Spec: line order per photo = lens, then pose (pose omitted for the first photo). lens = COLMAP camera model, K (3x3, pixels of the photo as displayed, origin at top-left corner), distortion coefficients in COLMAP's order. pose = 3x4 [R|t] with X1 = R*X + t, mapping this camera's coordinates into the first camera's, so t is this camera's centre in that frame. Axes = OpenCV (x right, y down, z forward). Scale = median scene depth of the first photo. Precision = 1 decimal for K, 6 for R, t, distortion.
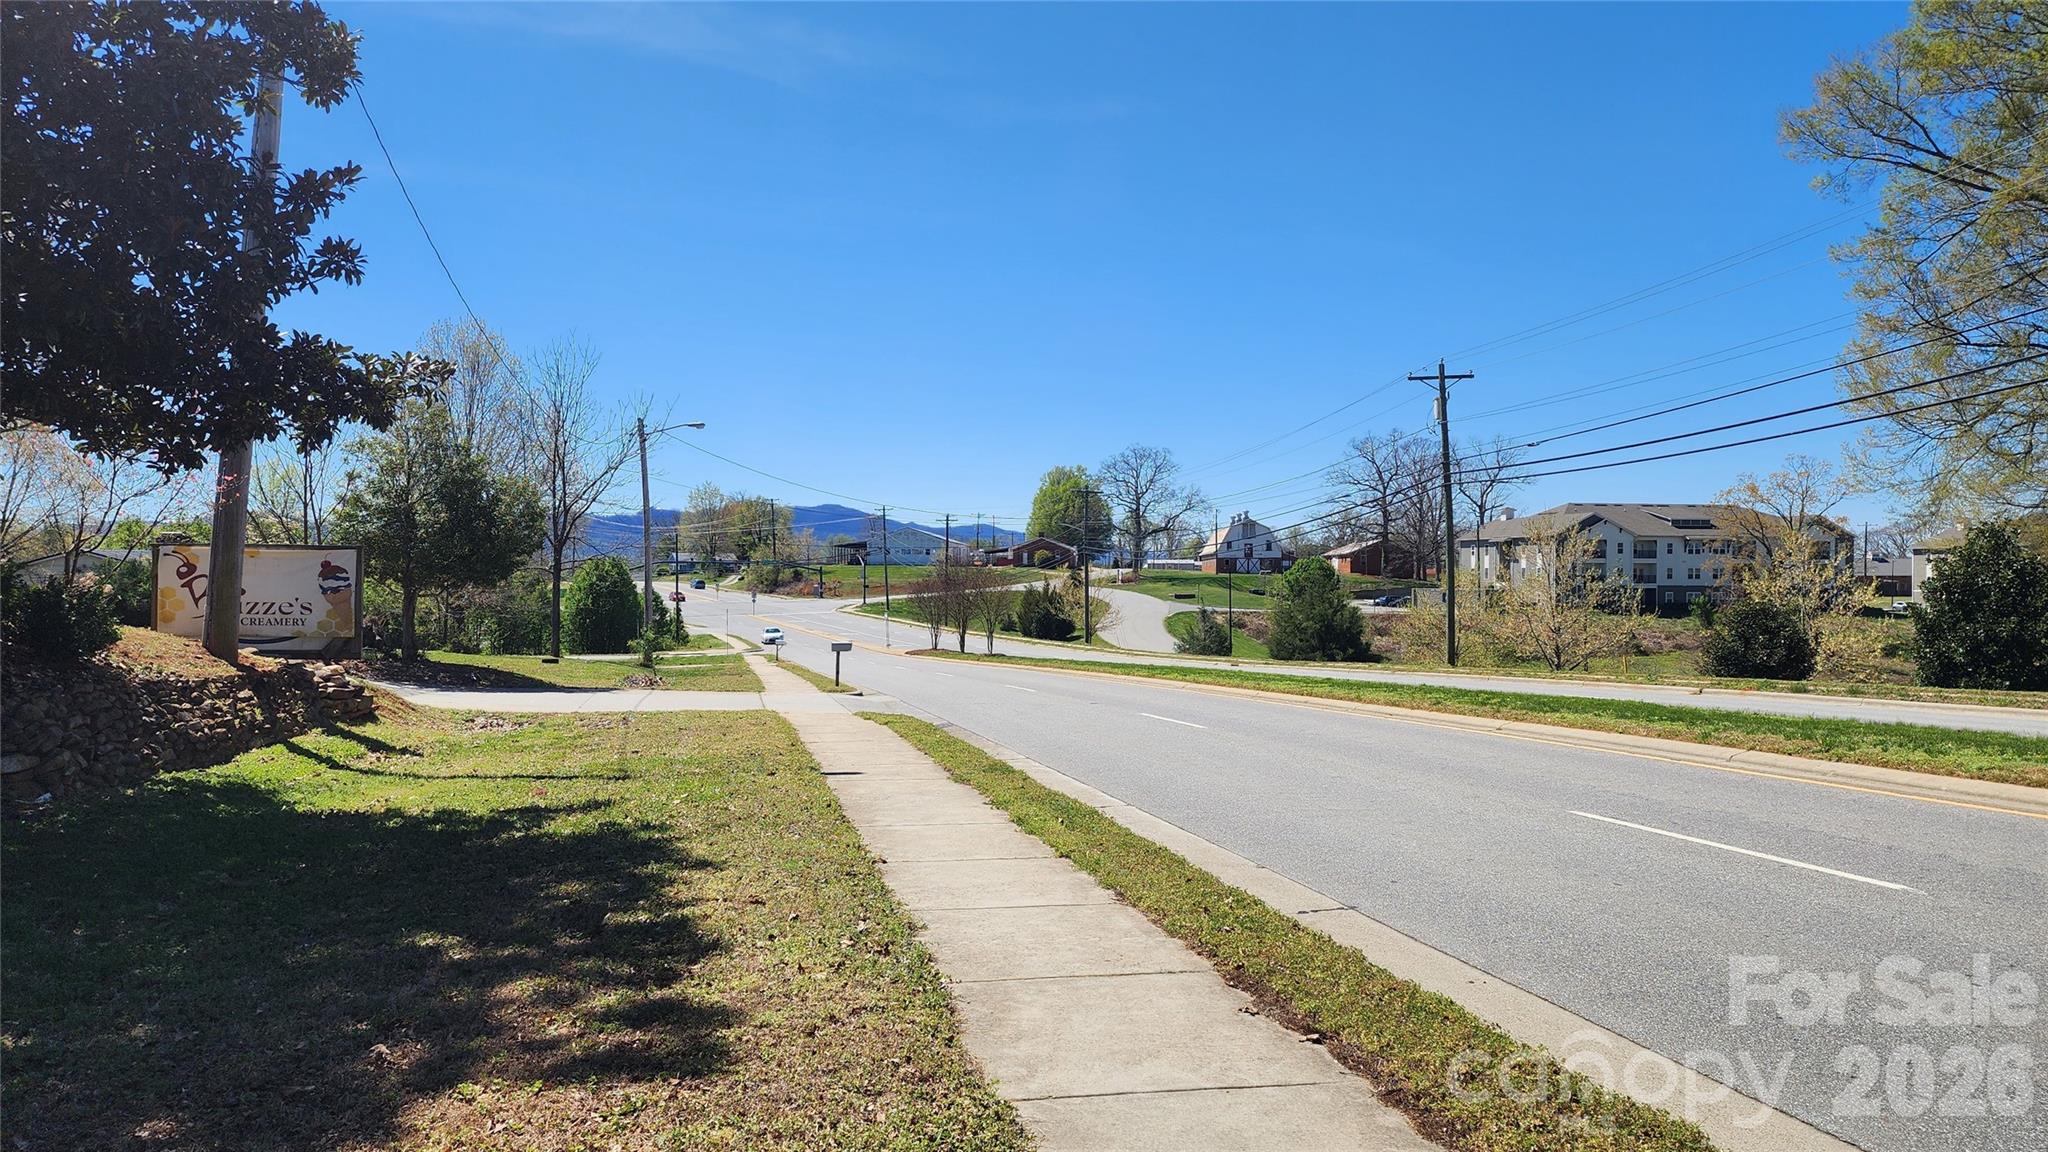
lens RADIAL K [[1283.5, 0, 1031.9], [0, 1283.5, 598.1], [0, 0, 1]] dist [0.054437, -0.058878]
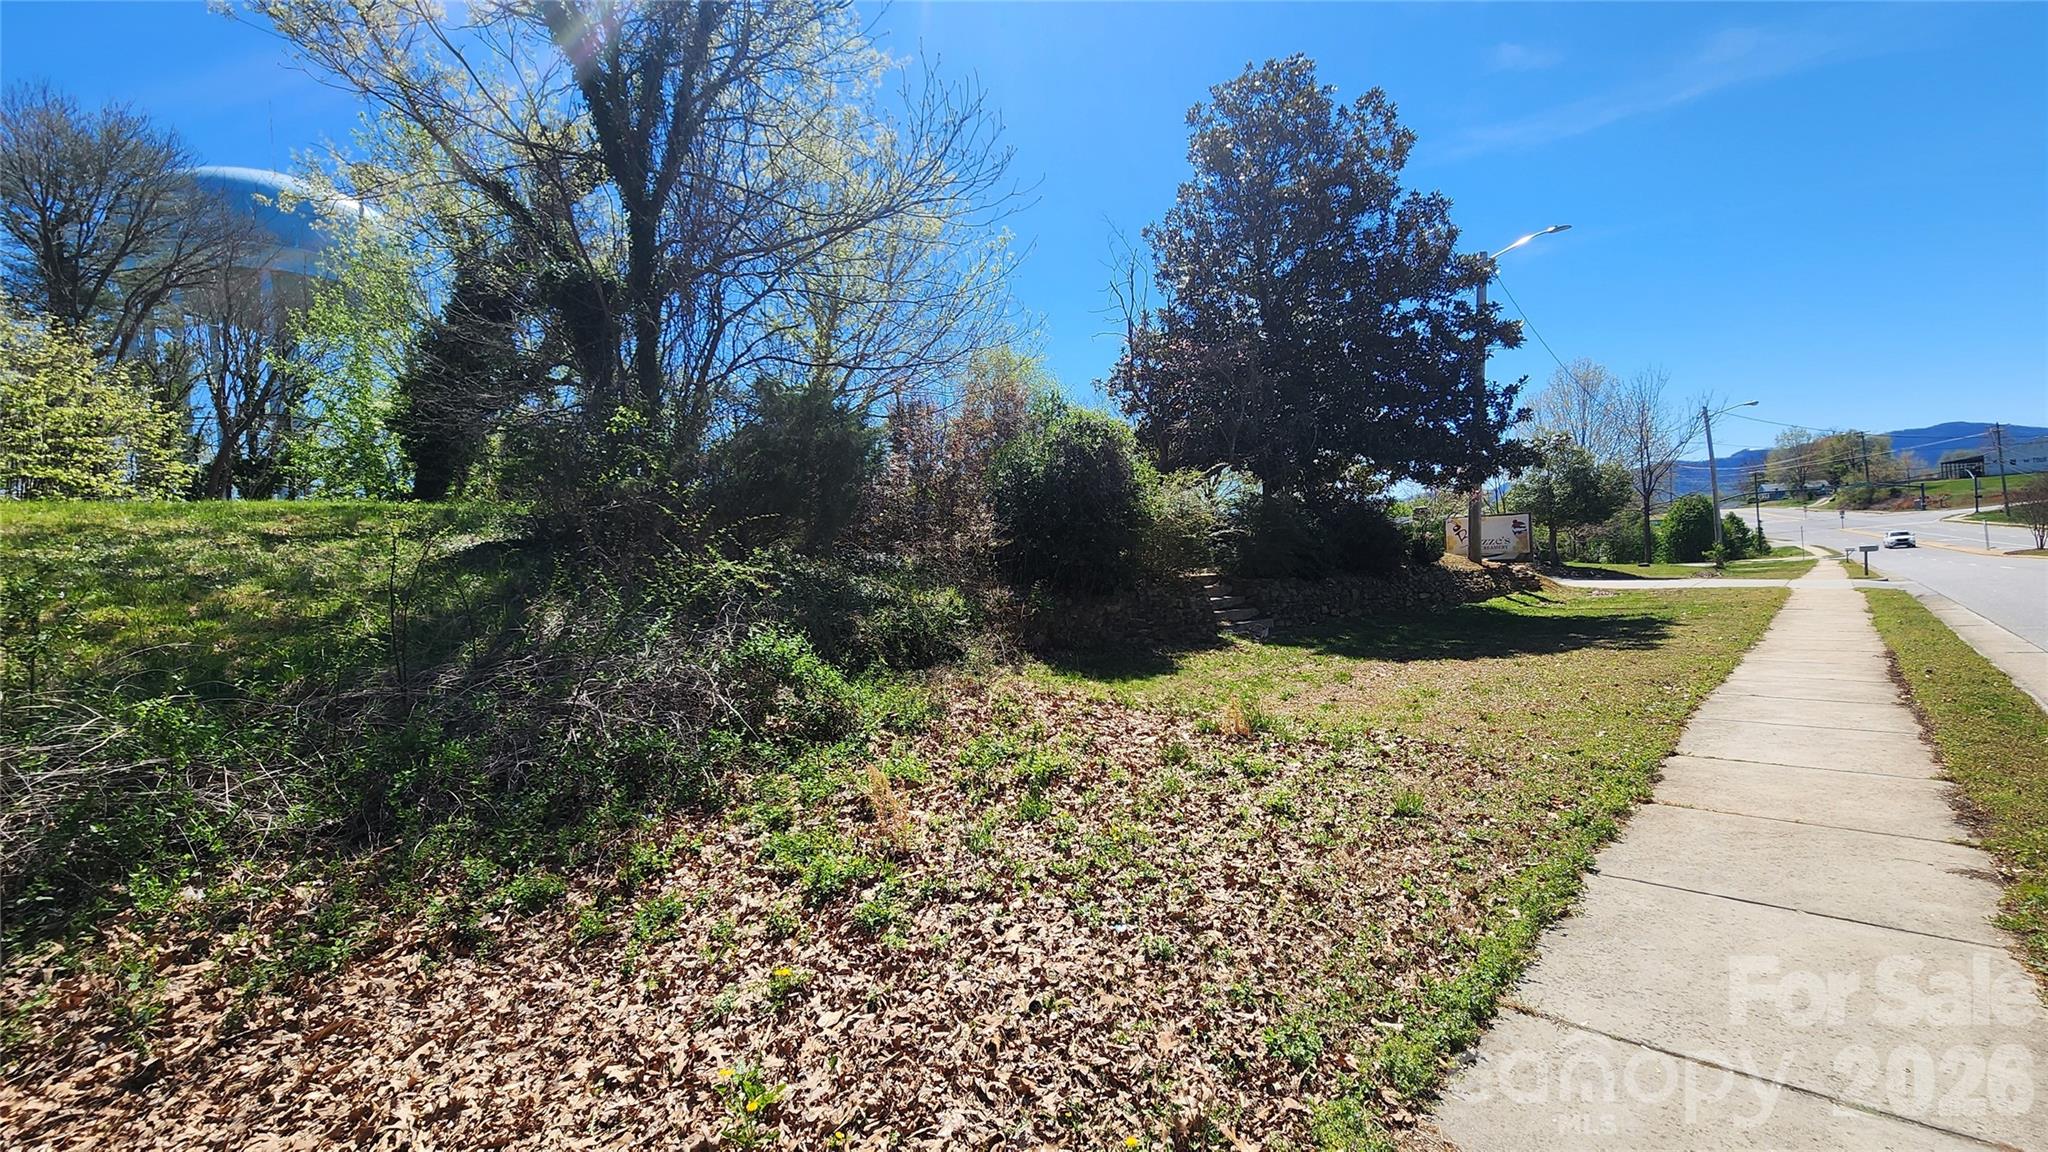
lens RADIAL K [[829.5, 0, 1022.0], [0, 829.5, 563.1], [0, 0, 1]] dist [0.000304, 0.000814]
pose [[0.527695, -0.032837, -0.848799, 0.098662], [0.060252, 0.998183, -0.001158, -0.001260], [0.847294, -0.050531, 0.528715, -0.214265]]
